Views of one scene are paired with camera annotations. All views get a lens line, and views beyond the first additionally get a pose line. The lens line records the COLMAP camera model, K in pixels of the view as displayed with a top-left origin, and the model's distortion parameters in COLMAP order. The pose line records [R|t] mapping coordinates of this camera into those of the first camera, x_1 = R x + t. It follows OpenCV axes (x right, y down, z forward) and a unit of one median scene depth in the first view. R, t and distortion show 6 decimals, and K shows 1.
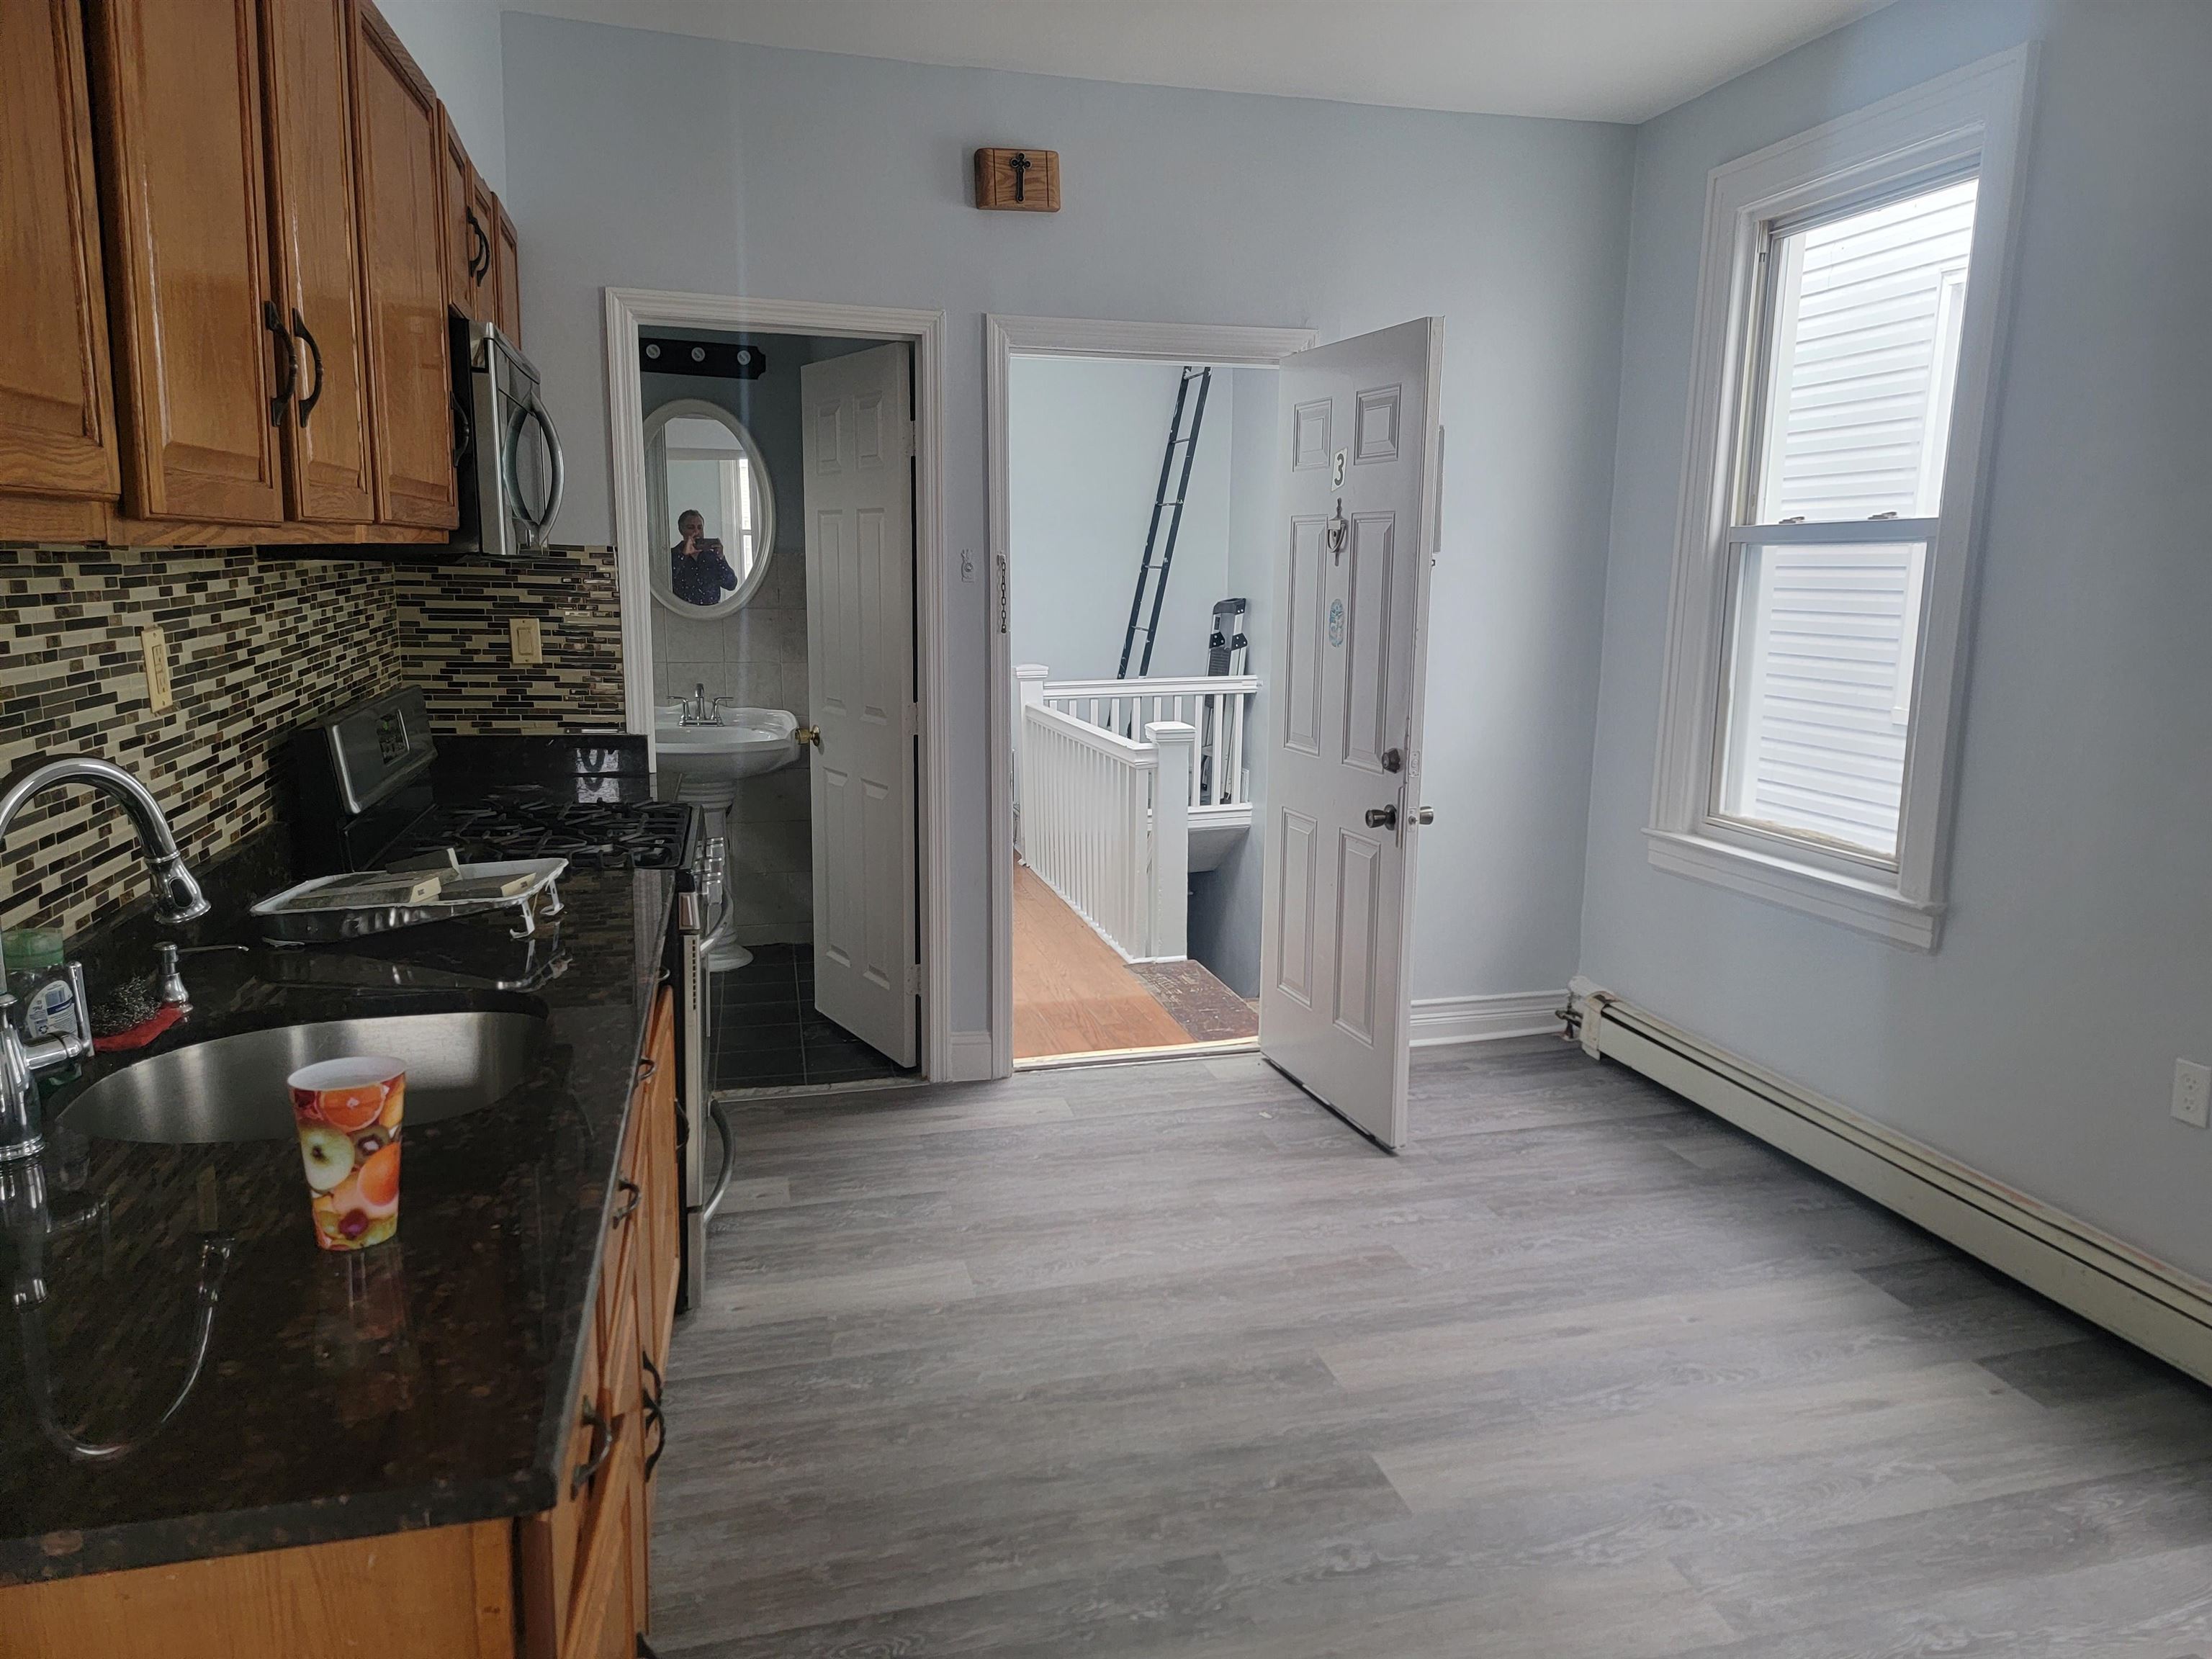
lens RADIAL K [[1574.0, 0, 1105.5], [0, 1574.0, 821.8], [0, 0, 1]] dist [0.033027, -0.001434]
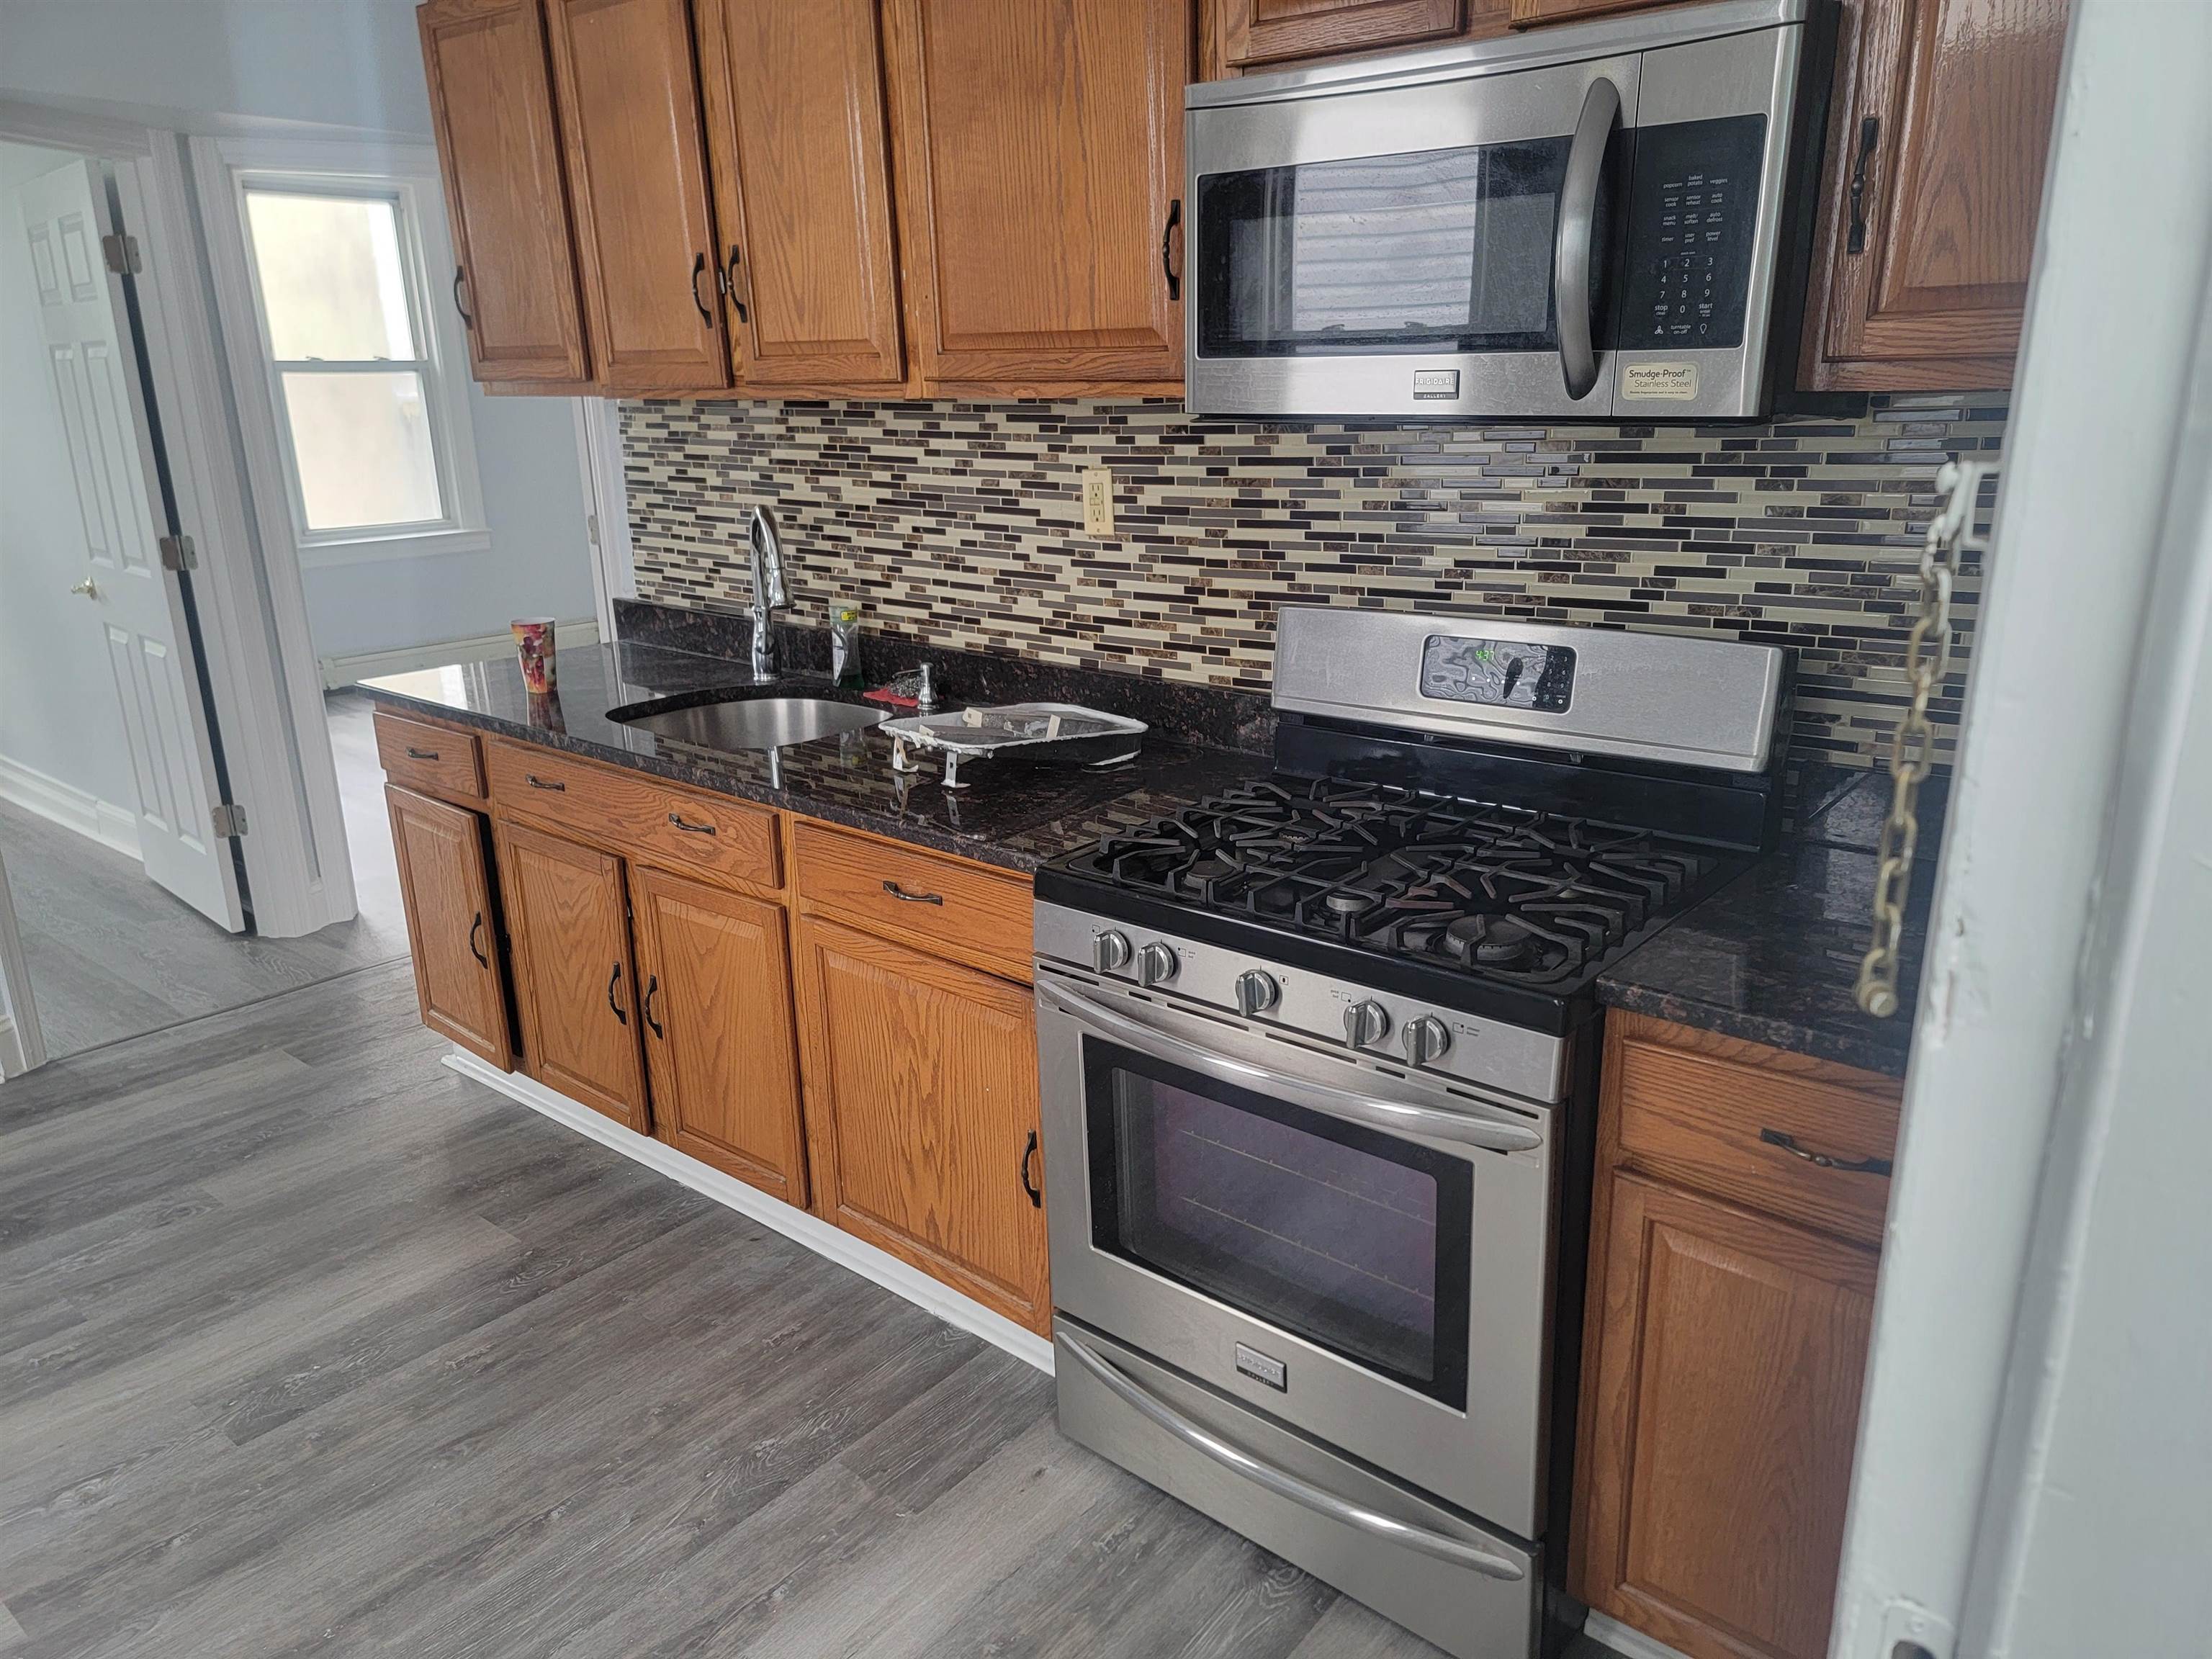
lens RADIAL K [[1574.0, 0, 1118.8], [0, 1574.0, 812.1], [0, 0, 1]] dist [0.033027, -0.001434]
pose [[-0.798382, 0.194696, -0.569806, 0.130335], [-0.074891, 0.906831, 0.414788, -0.371054], [0.597476, 0.373833, -0.709417, 1.889583]]
